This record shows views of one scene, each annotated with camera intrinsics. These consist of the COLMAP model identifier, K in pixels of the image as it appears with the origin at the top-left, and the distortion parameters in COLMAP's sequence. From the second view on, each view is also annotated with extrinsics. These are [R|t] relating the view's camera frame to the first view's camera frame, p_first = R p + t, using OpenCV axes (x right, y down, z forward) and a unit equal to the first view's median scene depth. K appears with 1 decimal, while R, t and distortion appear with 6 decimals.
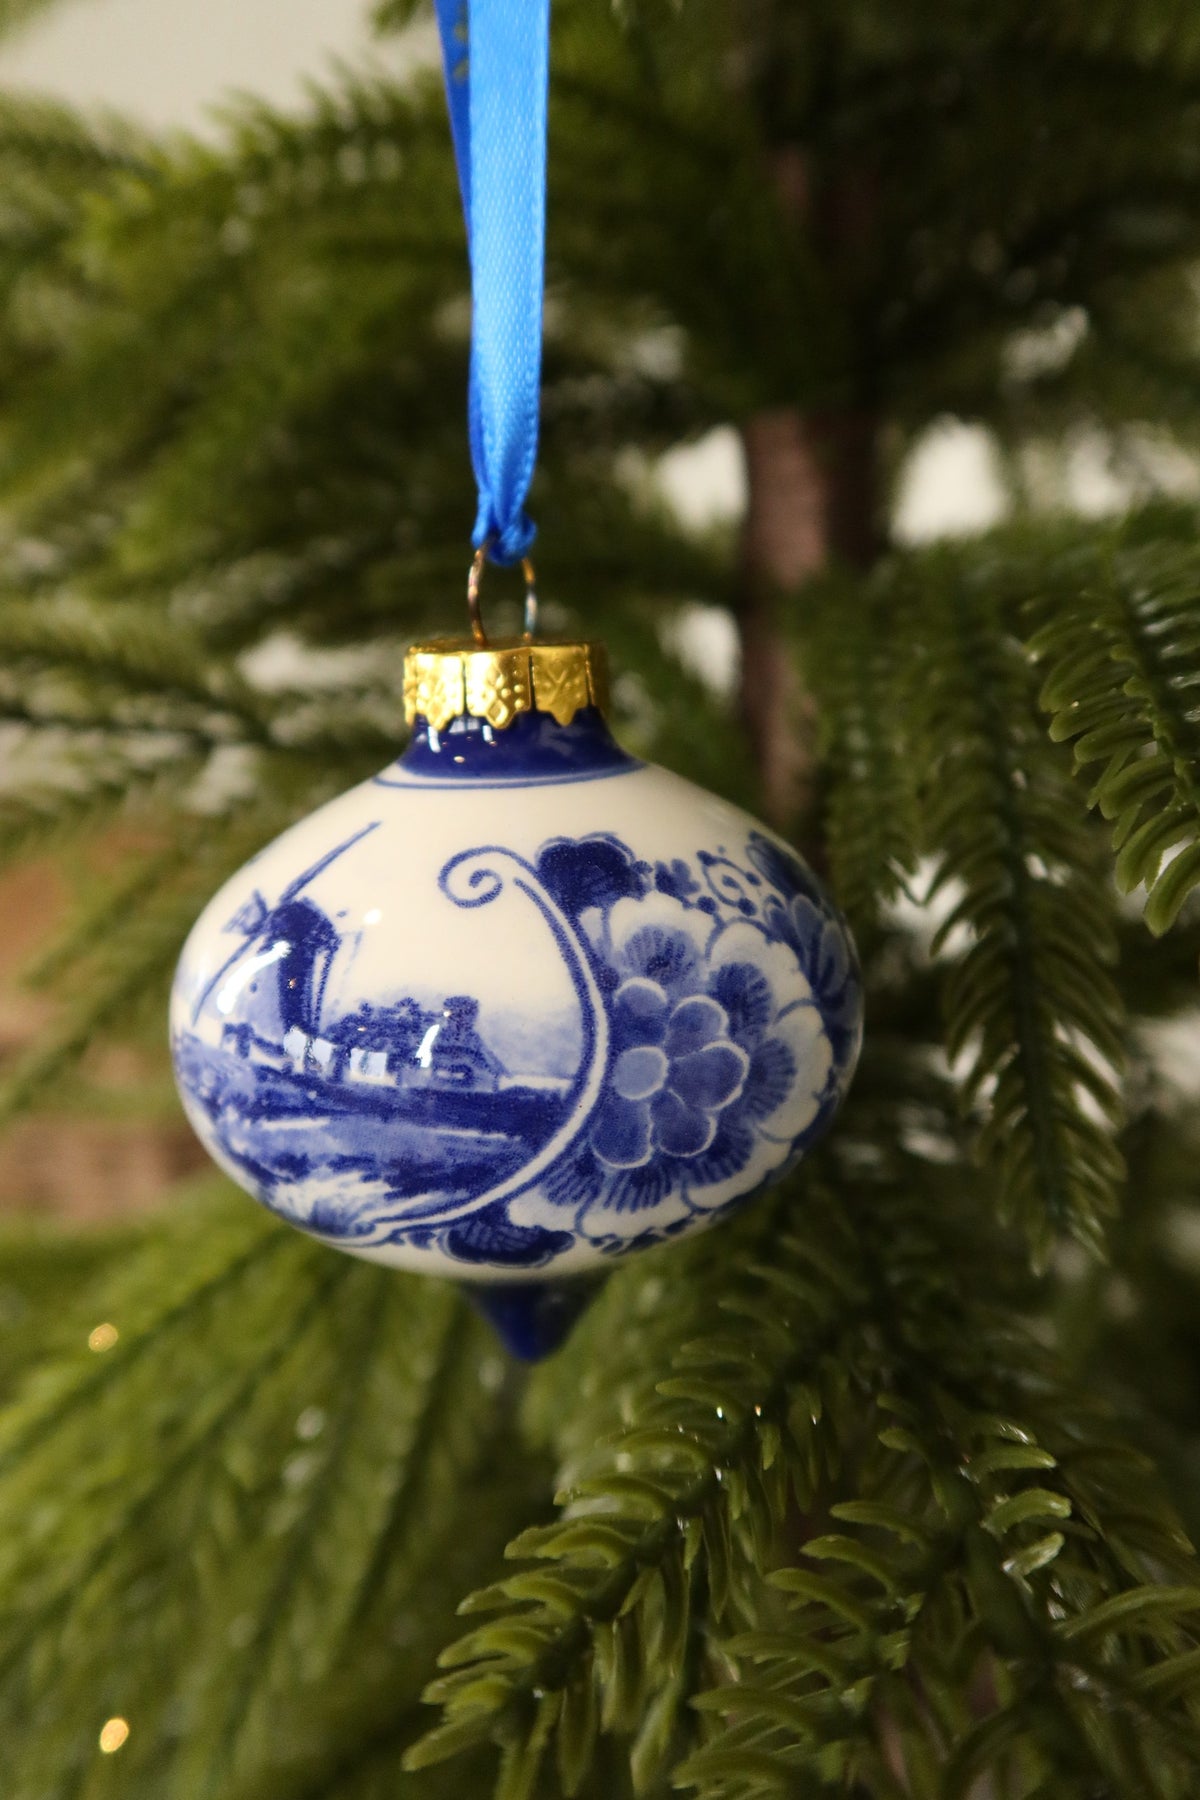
lens RADIAL K [[1186.2, 0, 597.8], [0, 1186.2, 896.1], [0, 0, 1]] dist [-0.026013, 0.016930]
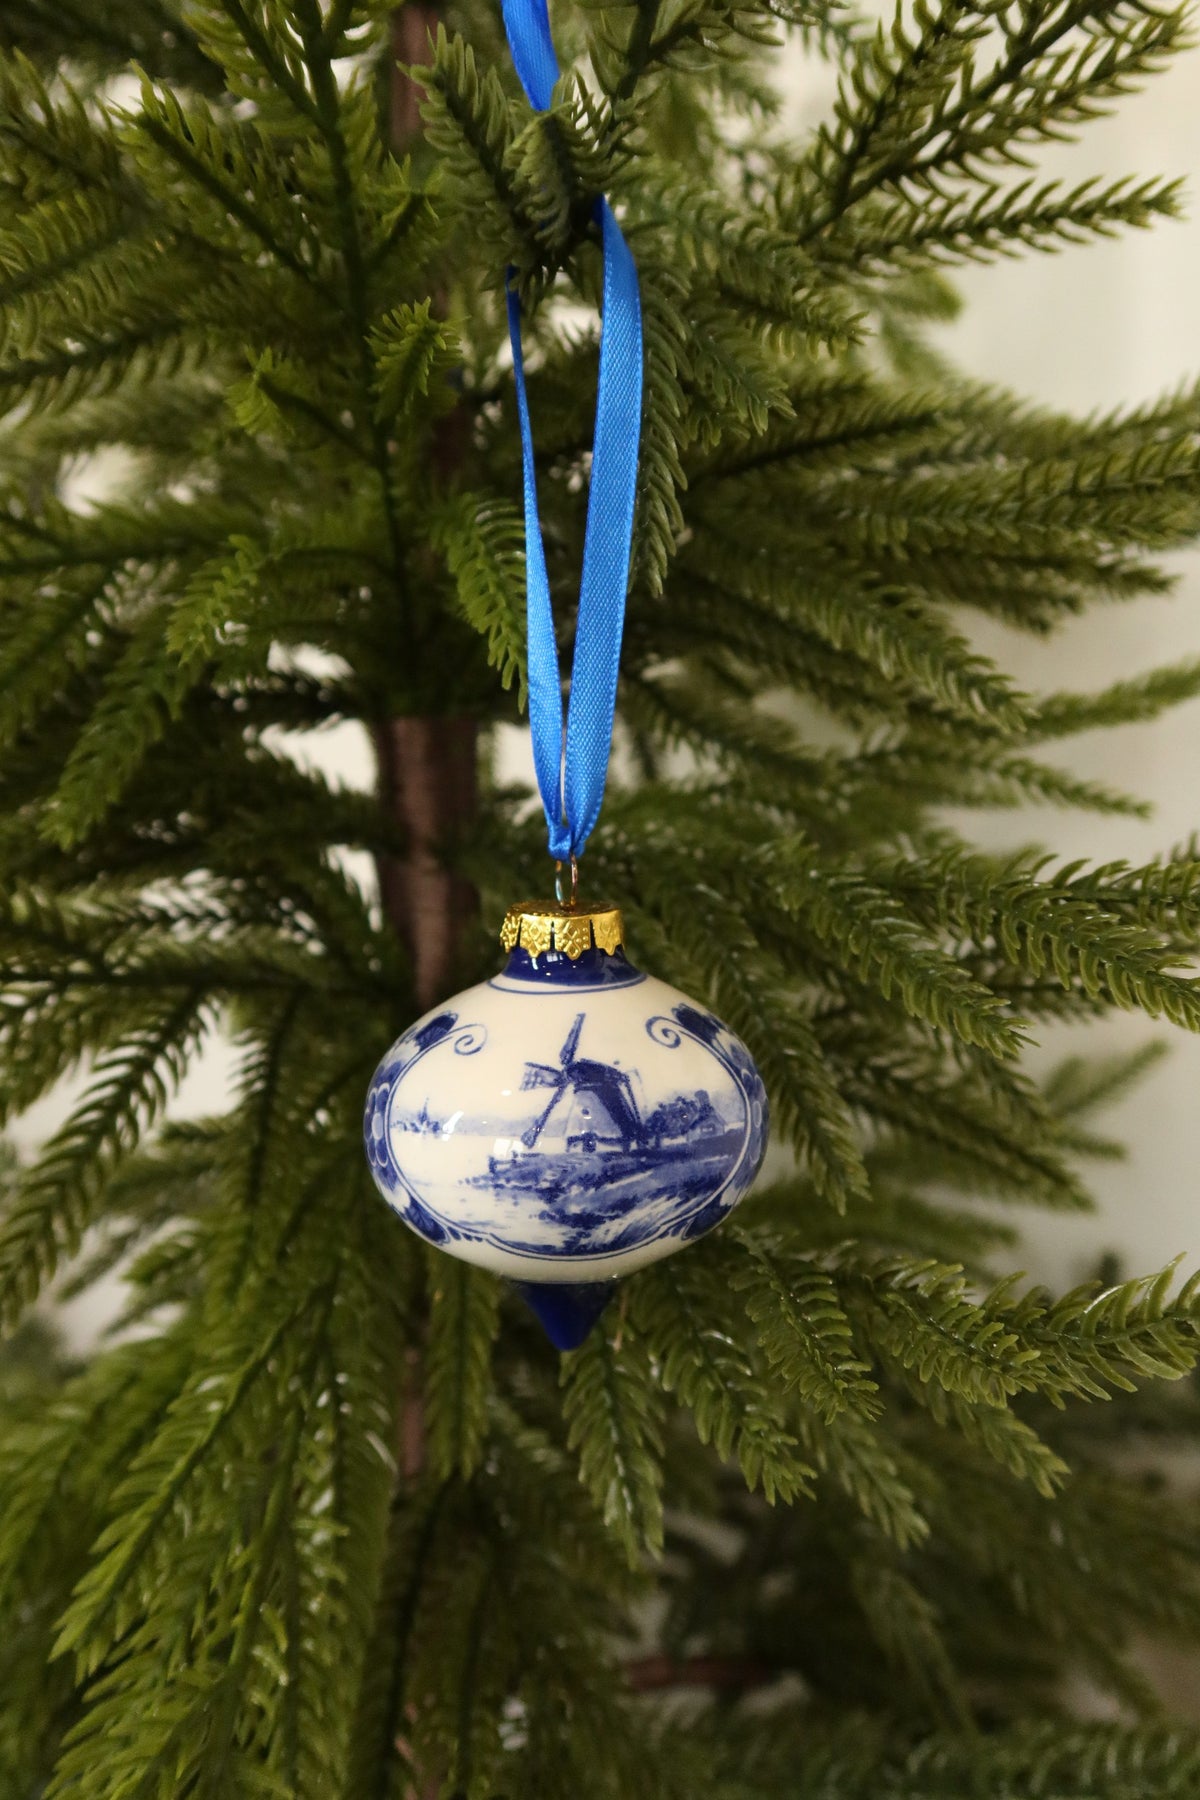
lens RADIAL K [[1186.2, 0, 597.5], [0, 1186.2, 895.9], [0, 0, 1]] dist [-0.026013, 0.016930]
pose [[0.721599, -0.056617, 0.689992, -1.510135], [0.150276, 0.985697, -0.076279, -0.105439], [-0.675805, 0.158732, 0.719786, -0.344981]]
